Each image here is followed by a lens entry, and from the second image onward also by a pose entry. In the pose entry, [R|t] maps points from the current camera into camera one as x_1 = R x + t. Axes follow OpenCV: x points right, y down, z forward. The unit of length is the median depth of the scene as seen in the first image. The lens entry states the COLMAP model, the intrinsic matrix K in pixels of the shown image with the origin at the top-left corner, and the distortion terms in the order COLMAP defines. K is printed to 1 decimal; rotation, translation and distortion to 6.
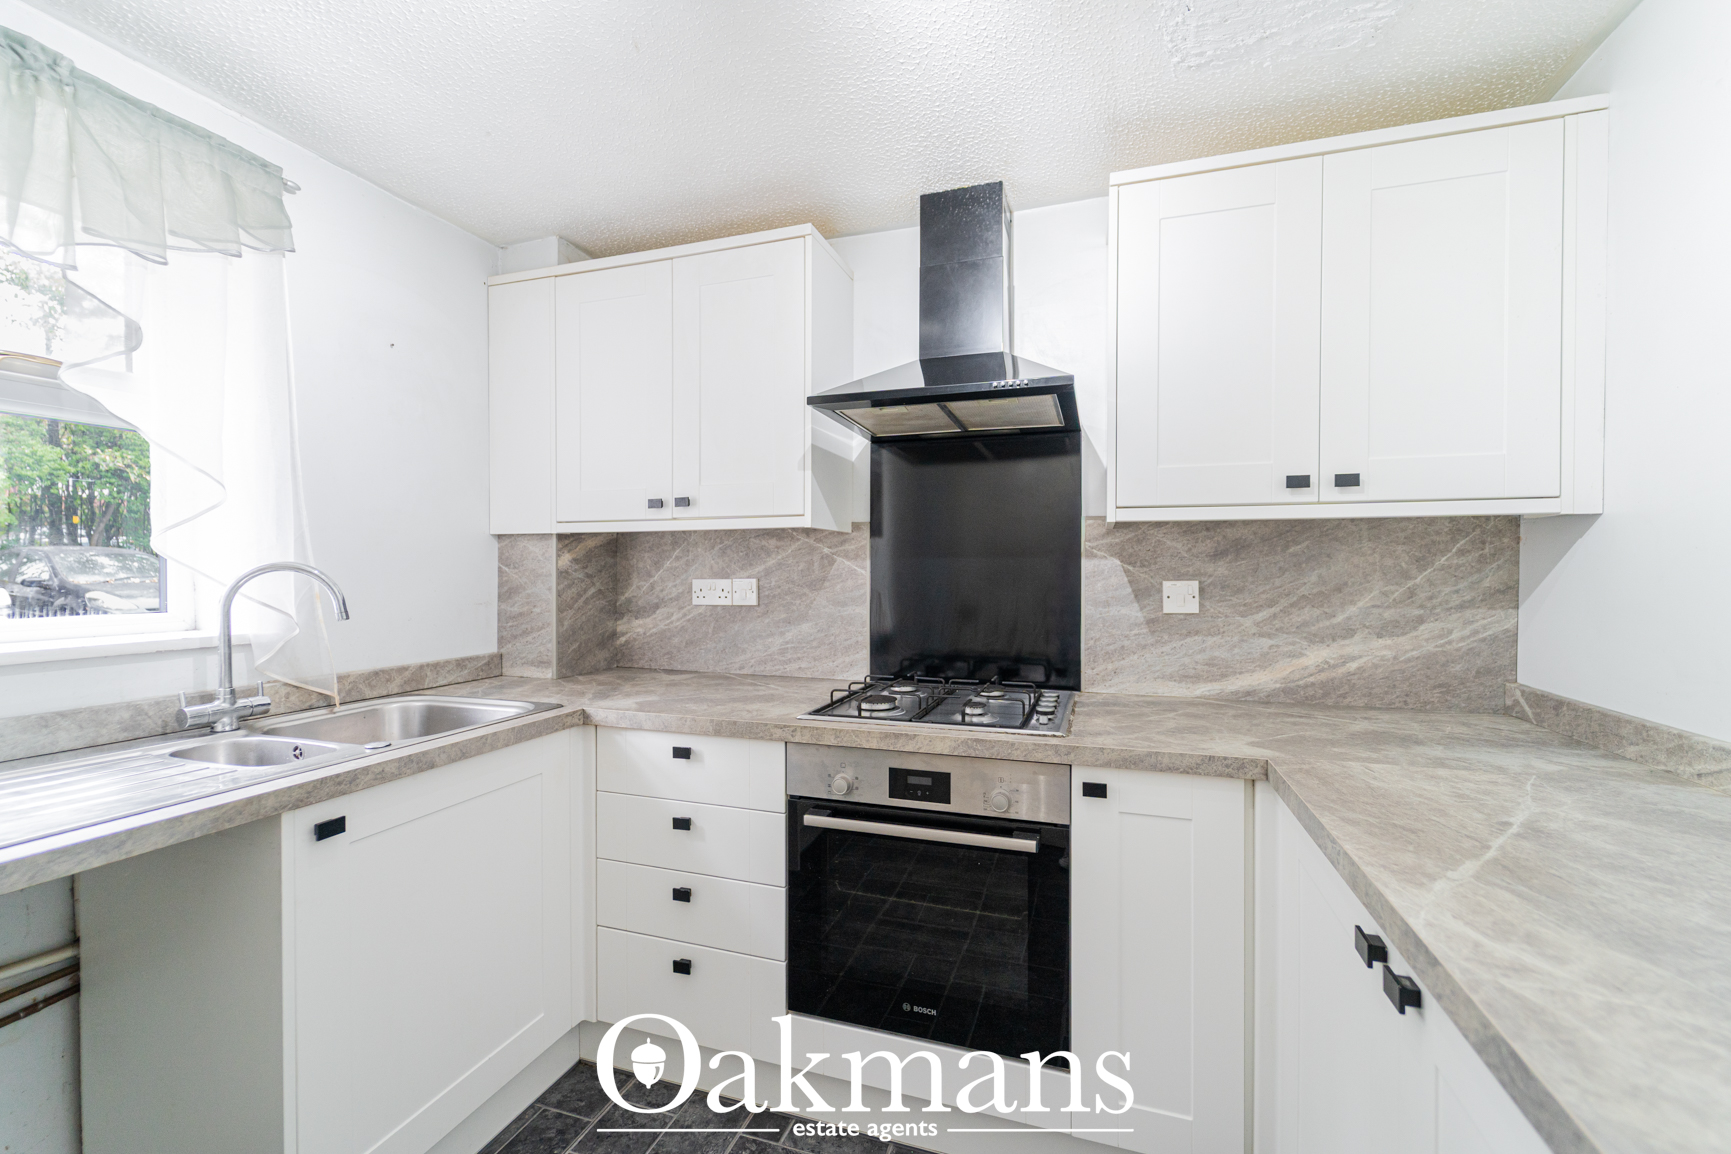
lens RADIAL K [[719.0, 0, 880.5], [0, 719.0, 575.9], [0, 0, 1]] dist [0.005094, -0.003576]
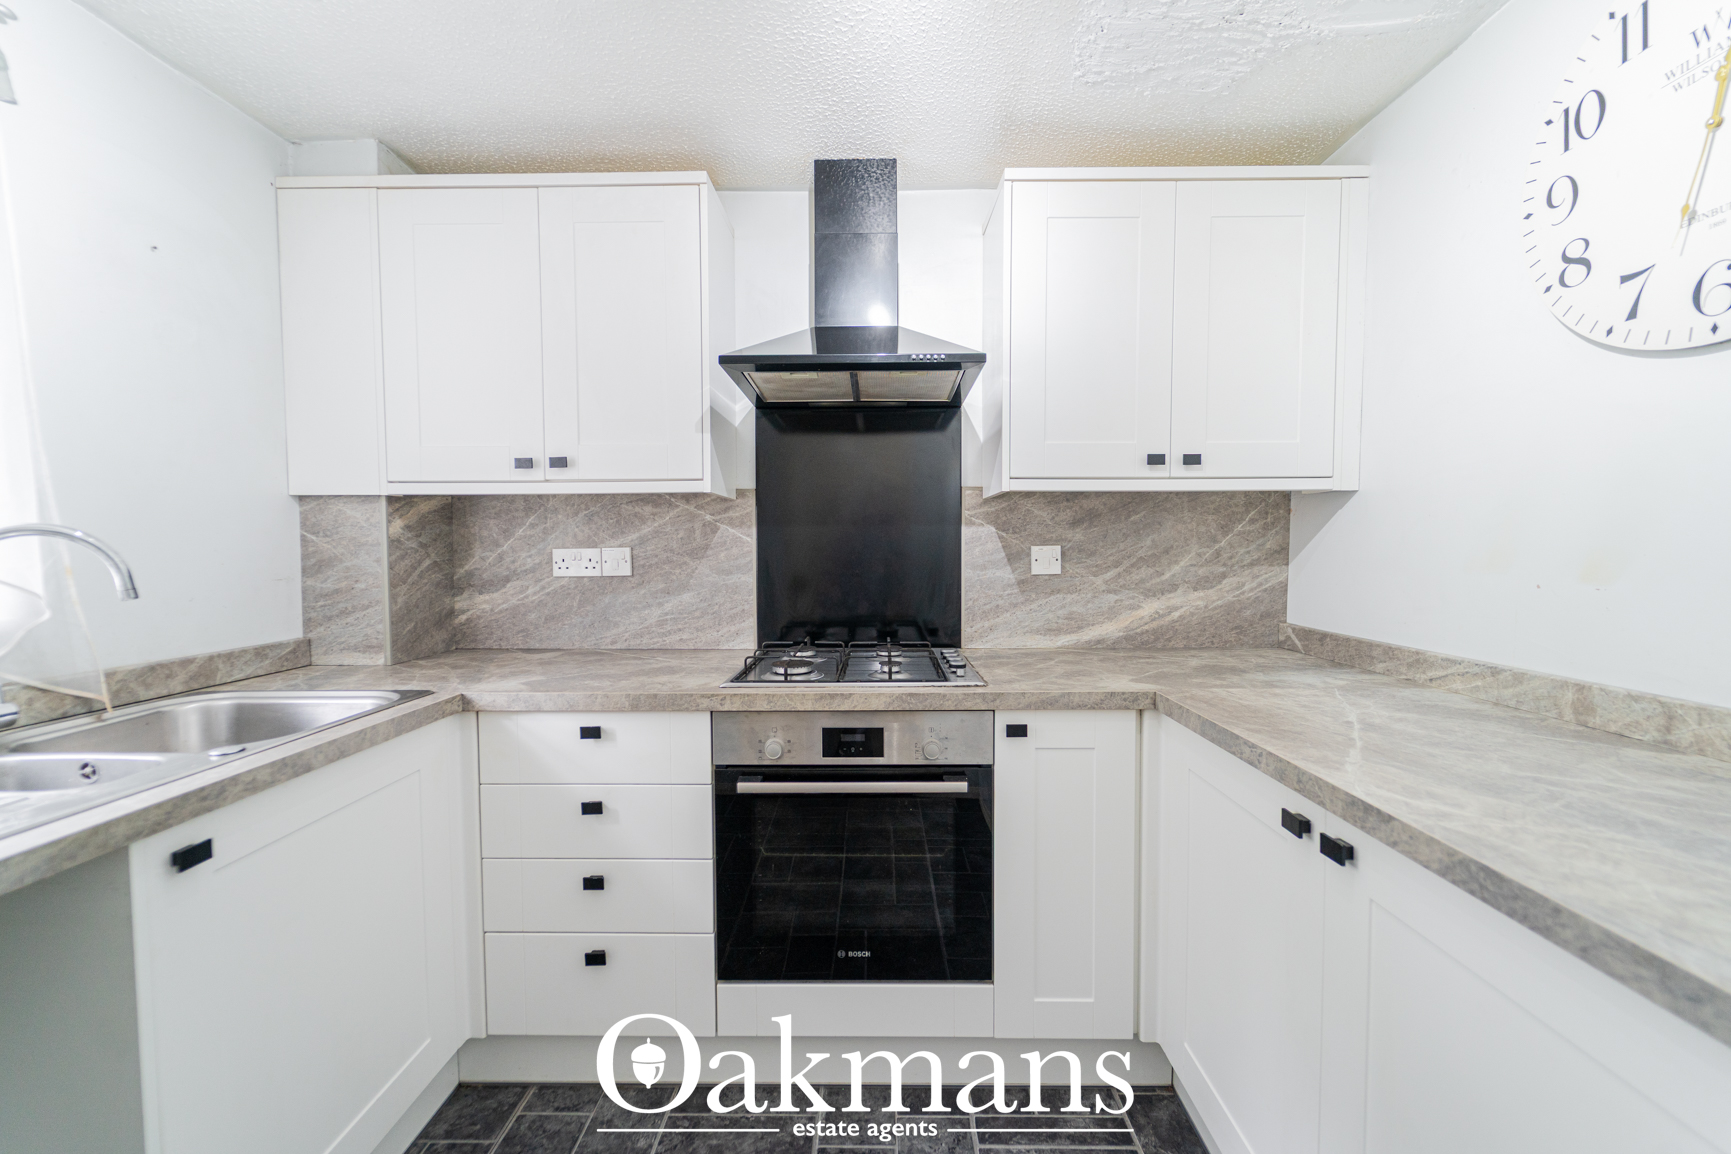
lens RADIAL K [[709.8, 0, 868.4], [0, 709.8, 577.8], [0, 0, 1]] dist [0.000758, -0.000472]
pose [[0.952102, -0.018863, 0.305200, -0.192413], [0.007726, 0.999261, 0.037659, 0.013320], [-0.305684, -0.033497, 0.951544, 0.023600]]
